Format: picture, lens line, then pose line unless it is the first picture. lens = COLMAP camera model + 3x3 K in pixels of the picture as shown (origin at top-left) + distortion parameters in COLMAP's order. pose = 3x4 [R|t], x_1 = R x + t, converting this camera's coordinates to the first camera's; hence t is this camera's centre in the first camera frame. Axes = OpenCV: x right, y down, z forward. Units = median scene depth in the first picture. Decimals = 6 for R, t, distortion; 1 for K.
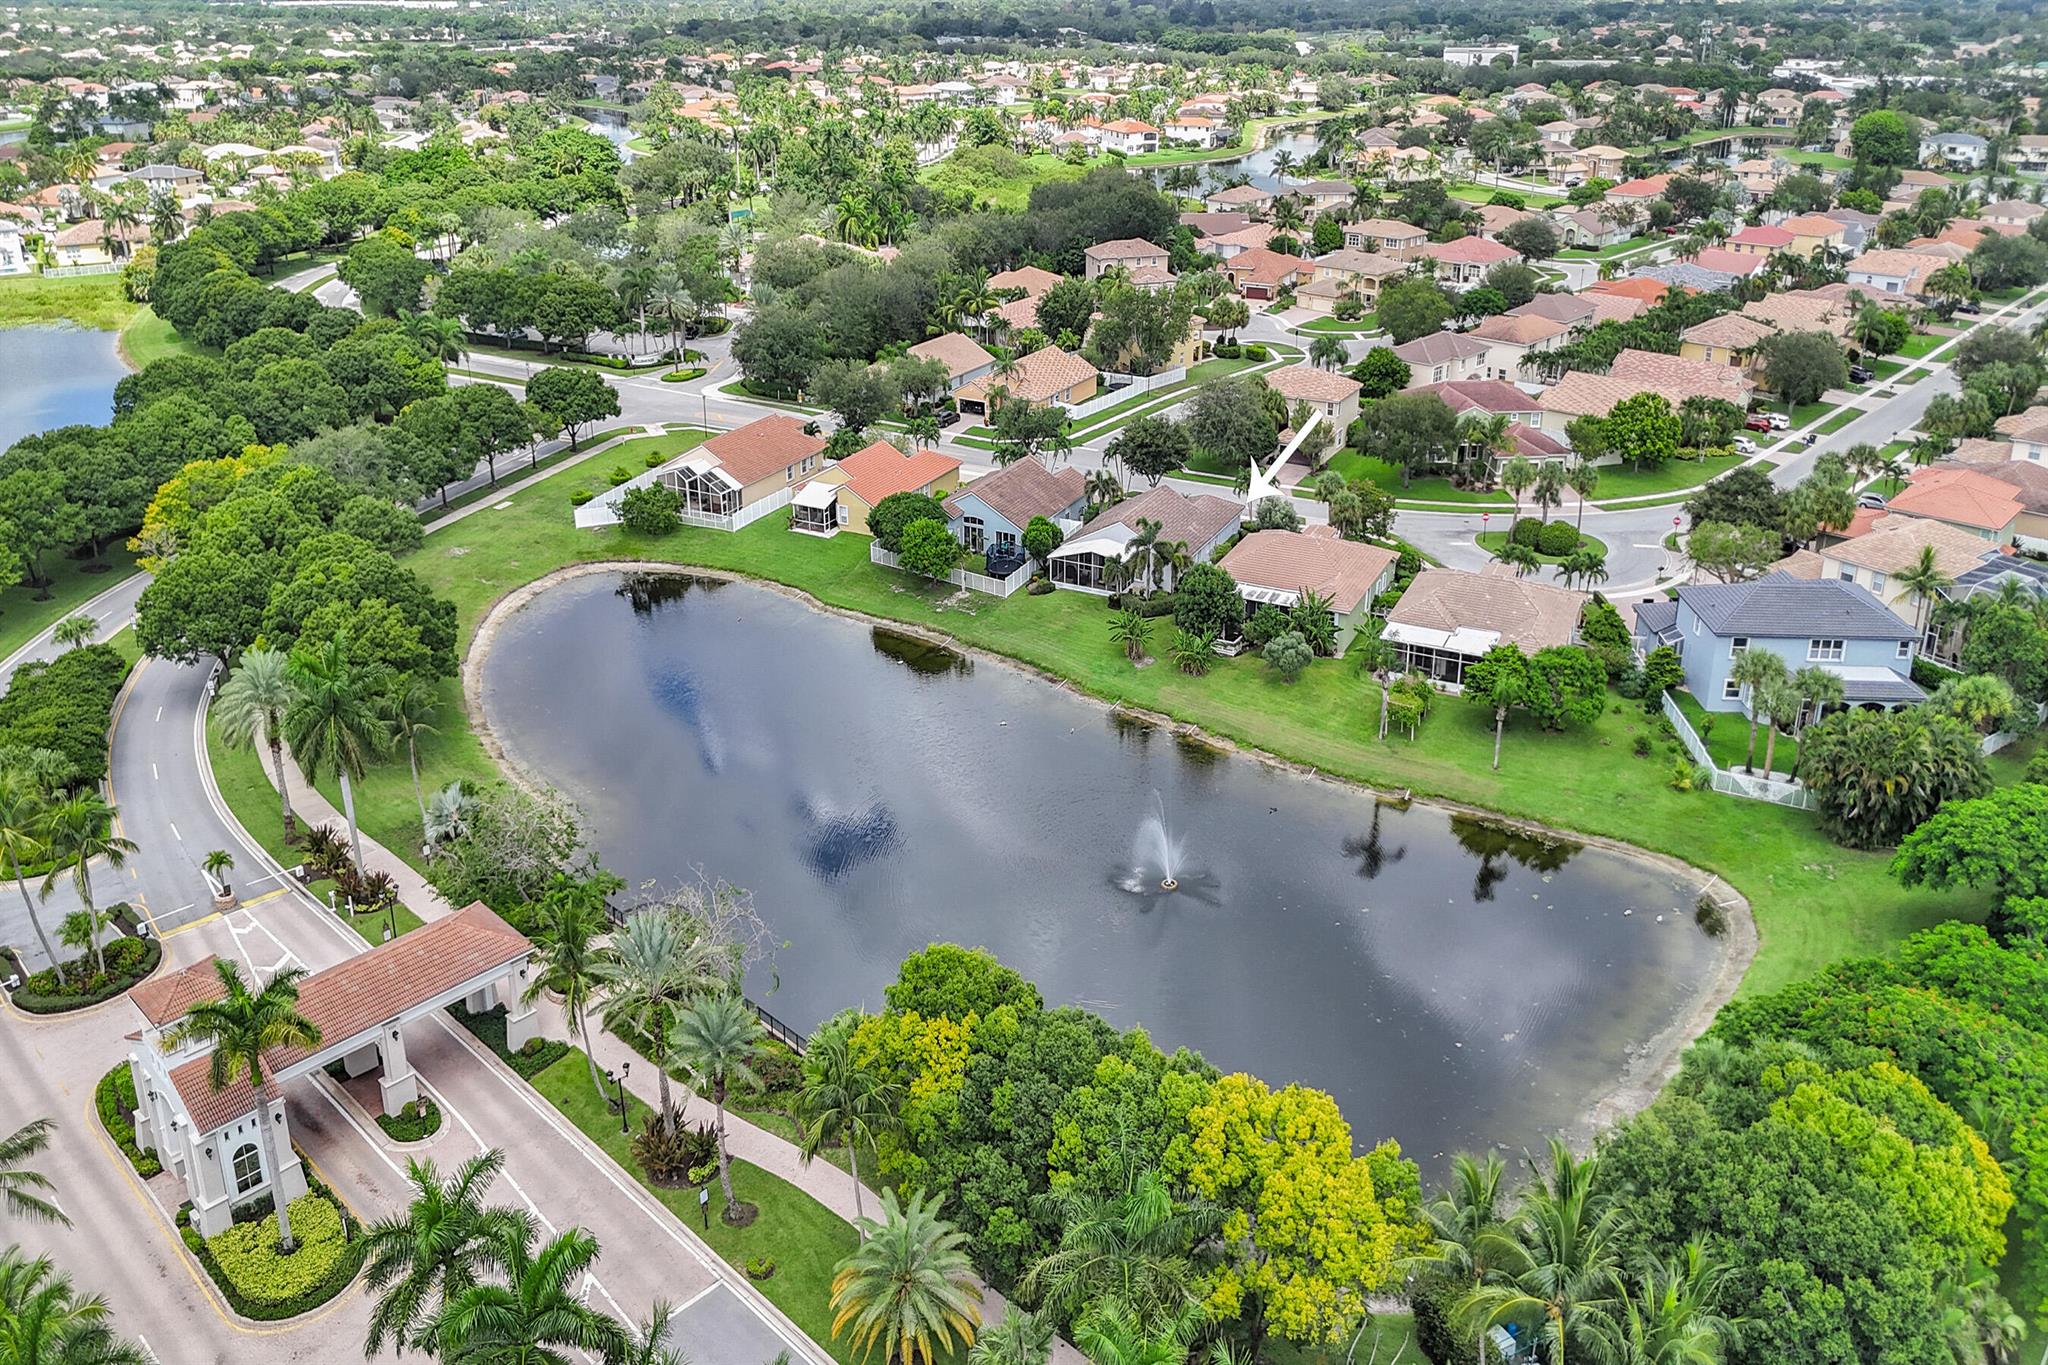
lens RADIAL K [[1550.4, 0, 1036.2], [0, 1550.4, 664.1], [0, 0, 1]] dist [0.049070, -0.028585]
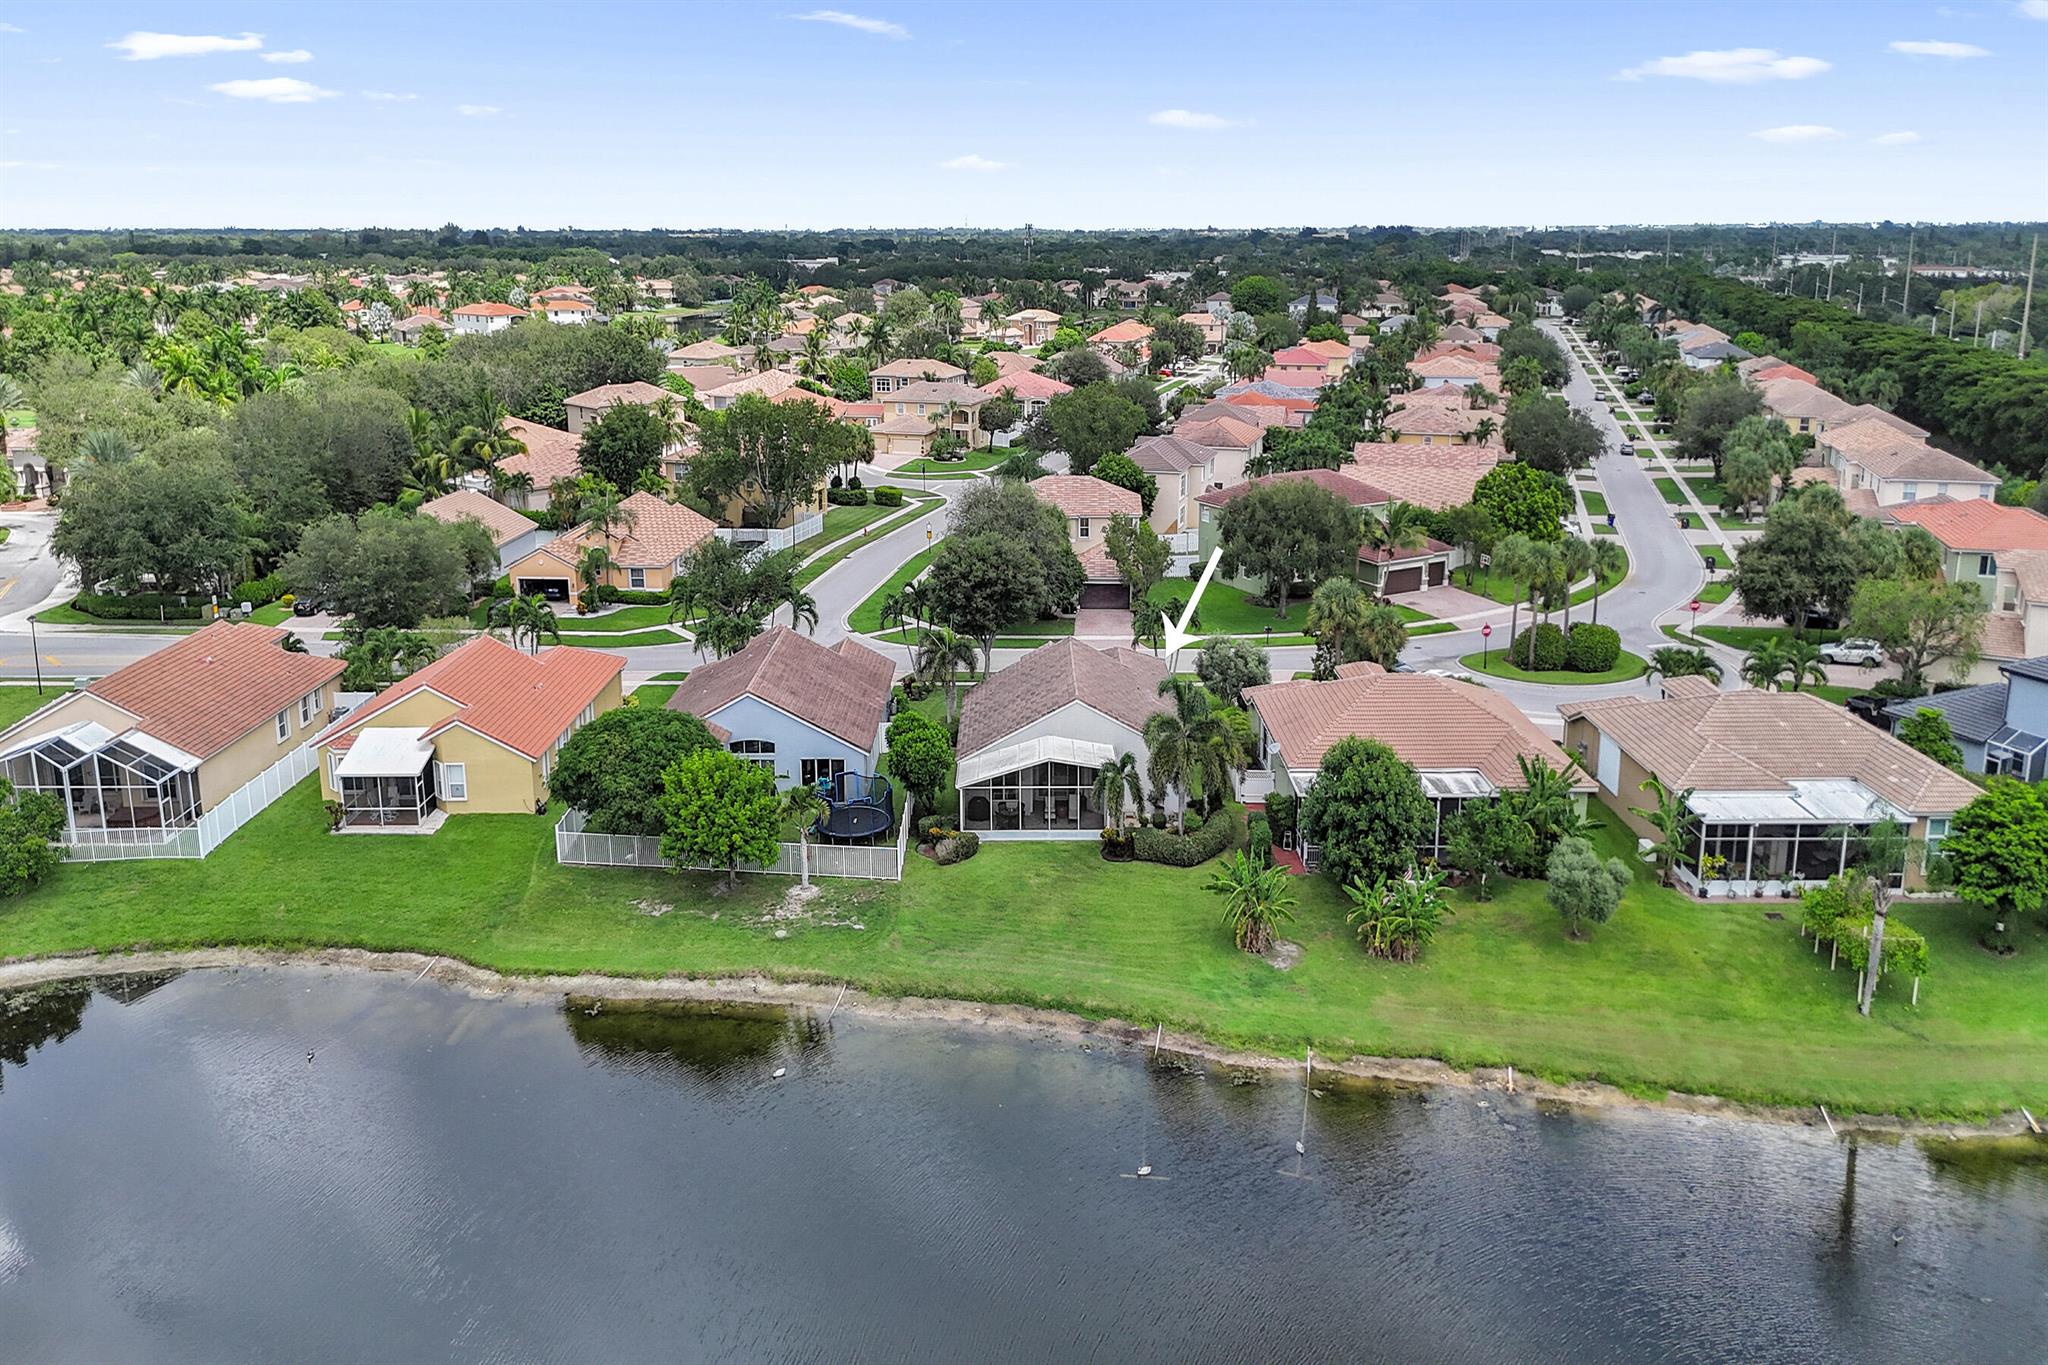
lens RADIAL K [[1550.4, 0, 1083.1], [0, 1550.4, 600.1], [0, 0, 1]] dist [0.049070, -0.028585]
pose [[0.884939, -0.109143, 0.452737, -0.165621], [0.190806, 0.971781, -0.138687, -0.044919], [-0.424825, 0.209115, 0.880792, 0.460208]]
